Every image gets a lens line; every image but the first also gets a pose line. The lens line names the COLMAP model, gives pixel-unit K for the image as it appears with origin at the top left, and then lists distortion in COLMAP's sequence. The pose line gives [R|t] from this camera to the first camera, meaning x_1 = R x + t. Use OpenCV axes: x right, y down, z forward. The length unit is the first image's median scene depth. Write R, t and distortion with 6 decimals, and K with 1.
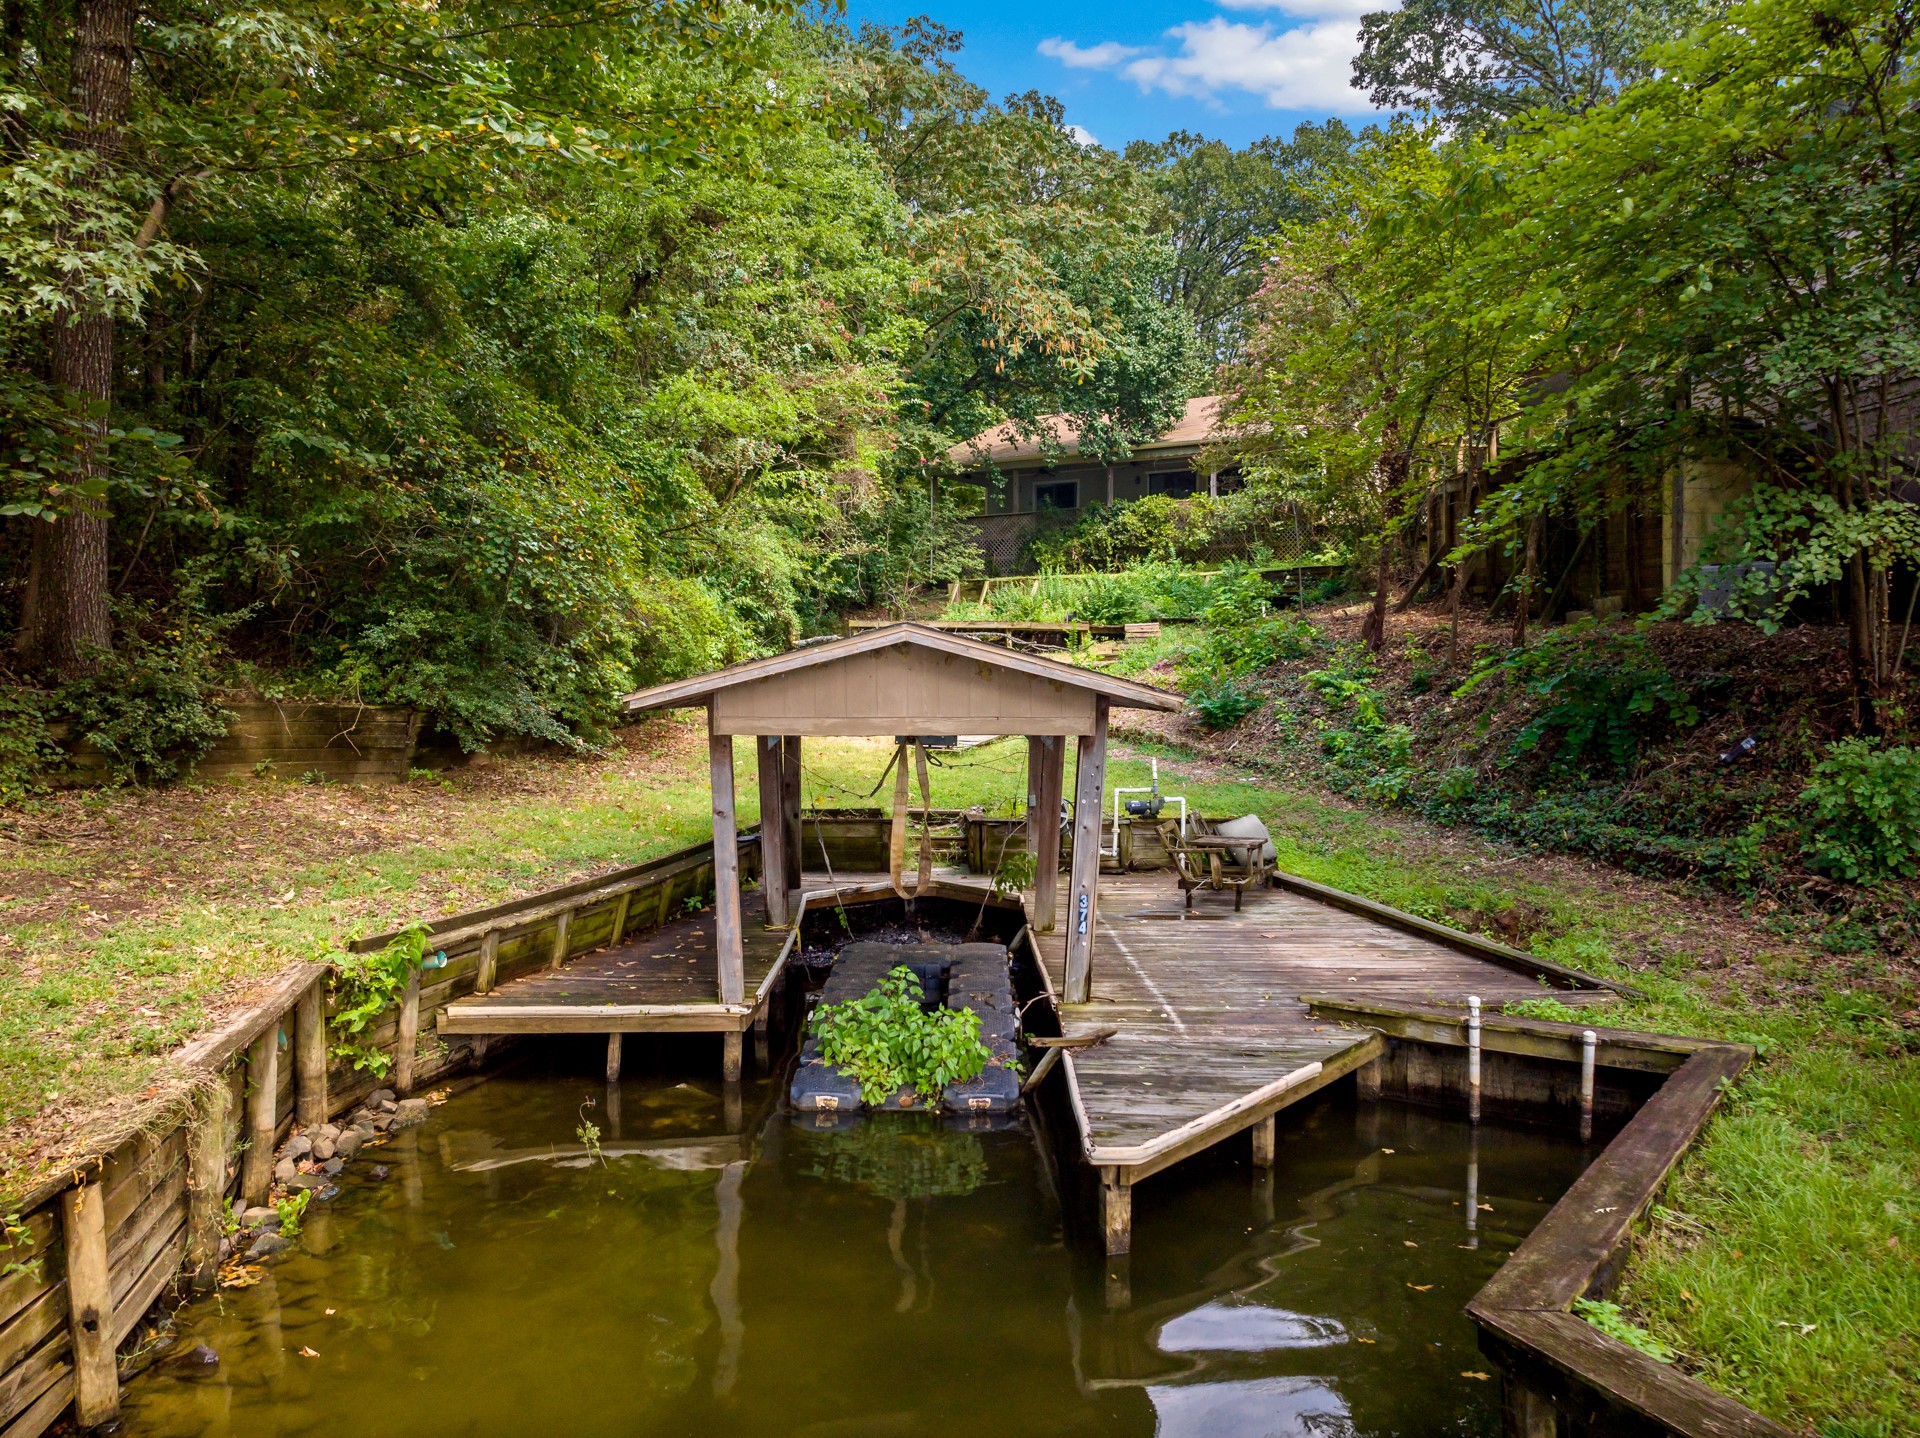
lens RADIAL K [[1373.5, 0, 960.0], [0, 1373.5, 719.0], [0, 0, 1]] dist [-0.040492, -0.006827]
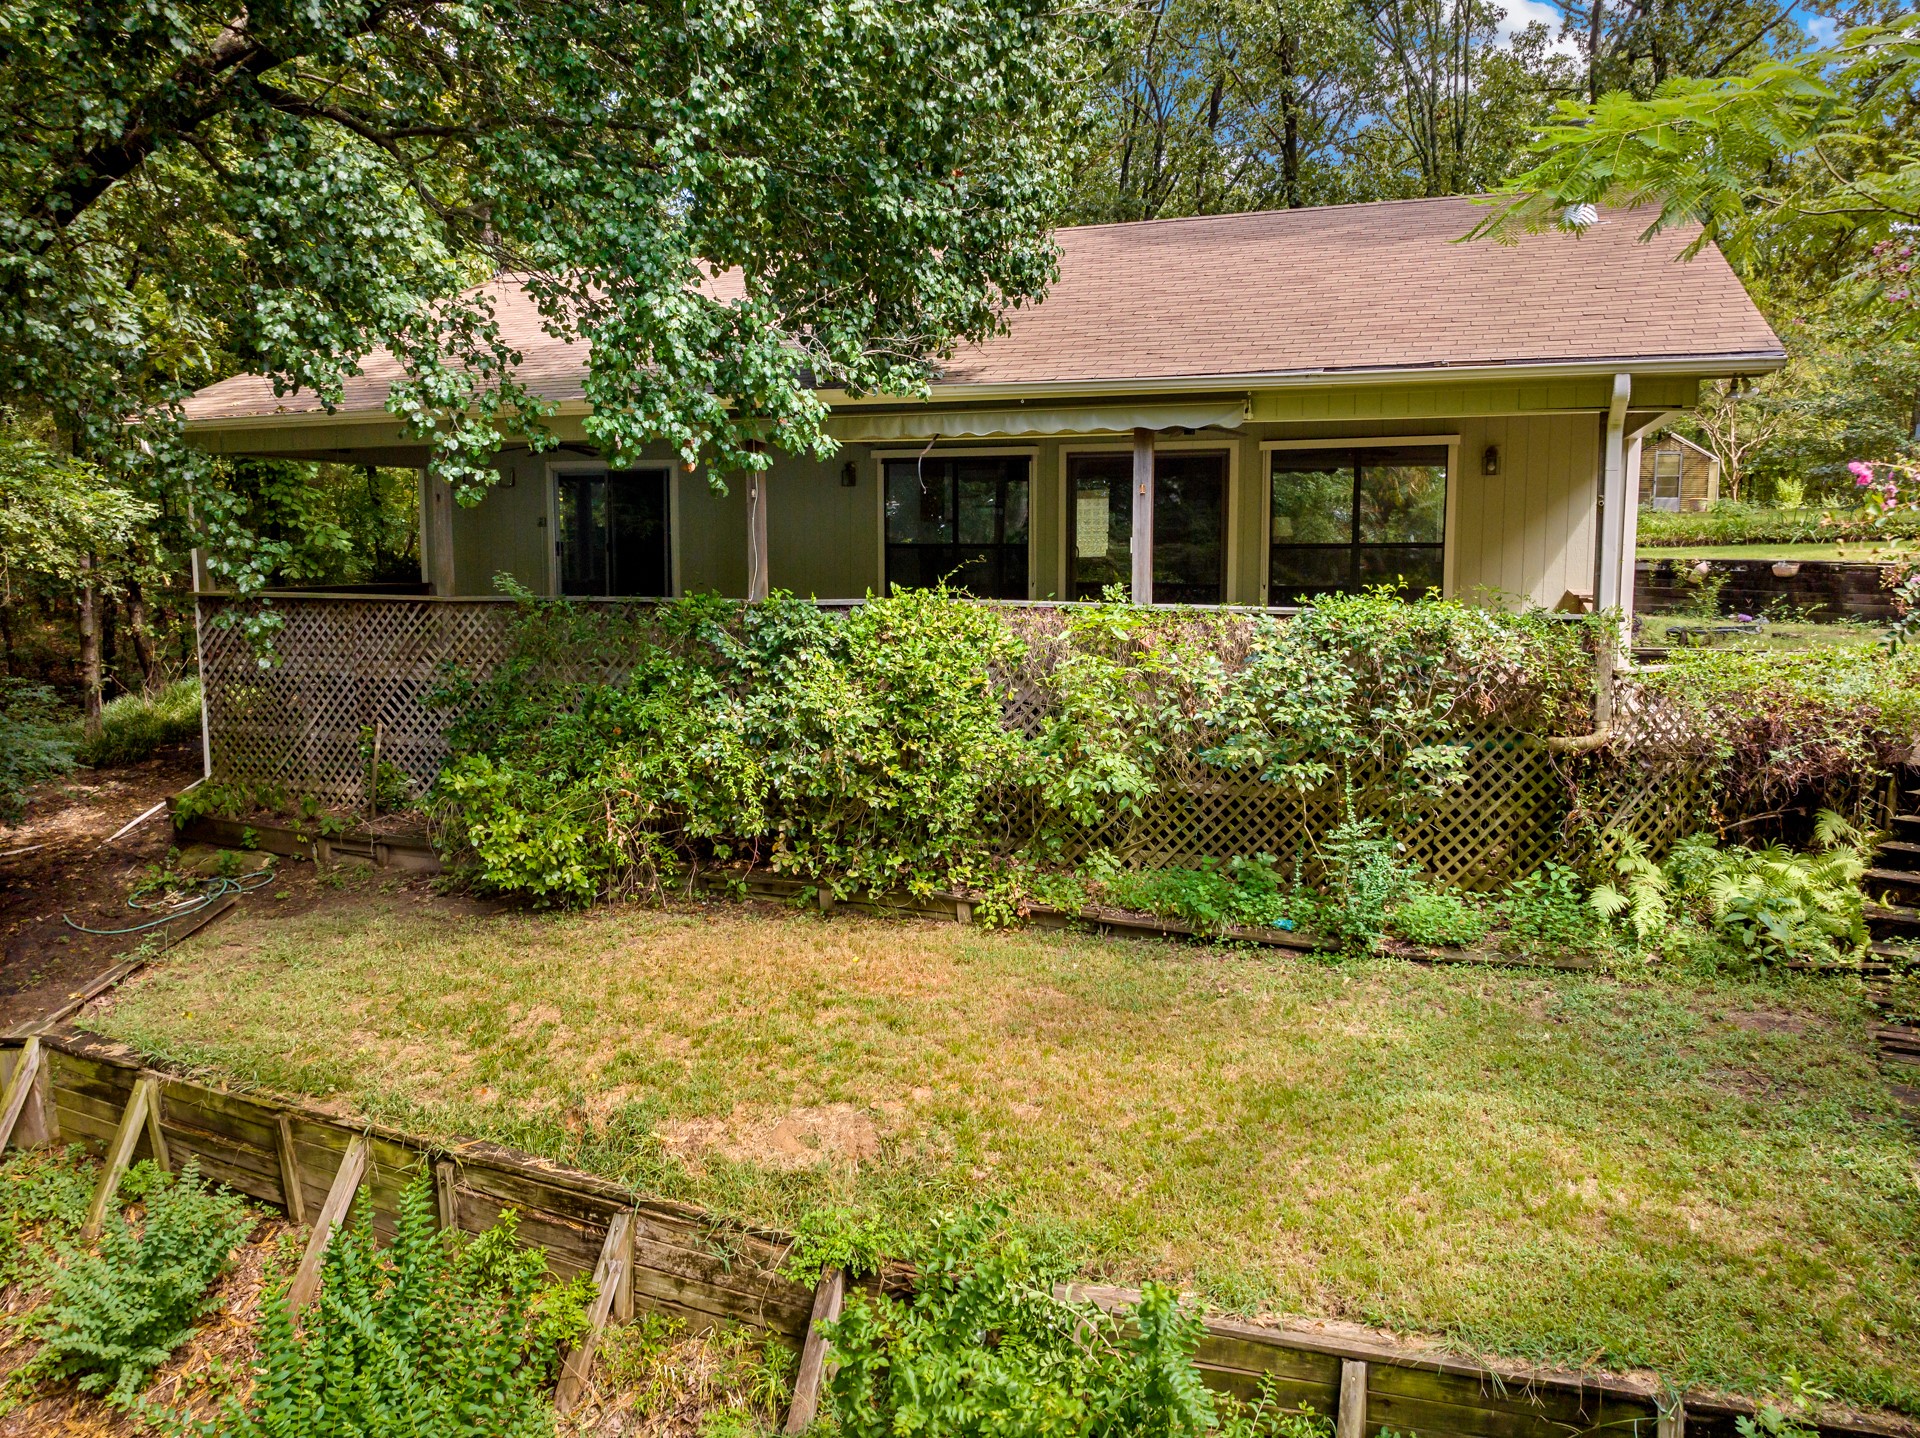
lens RADIAL K [[1373.5, 0, 960.0], [0, 1373.5, 719.0], [0, 0, 1]] dist [-0.040492, -0.006827]
pose [[0.976417, -0.031228, 0.213621, 0.248392], [0.011433, 0.995574, 0.093278, -0.438670], [-0.215588, -0.088636, 0.972453, 1.996963]]
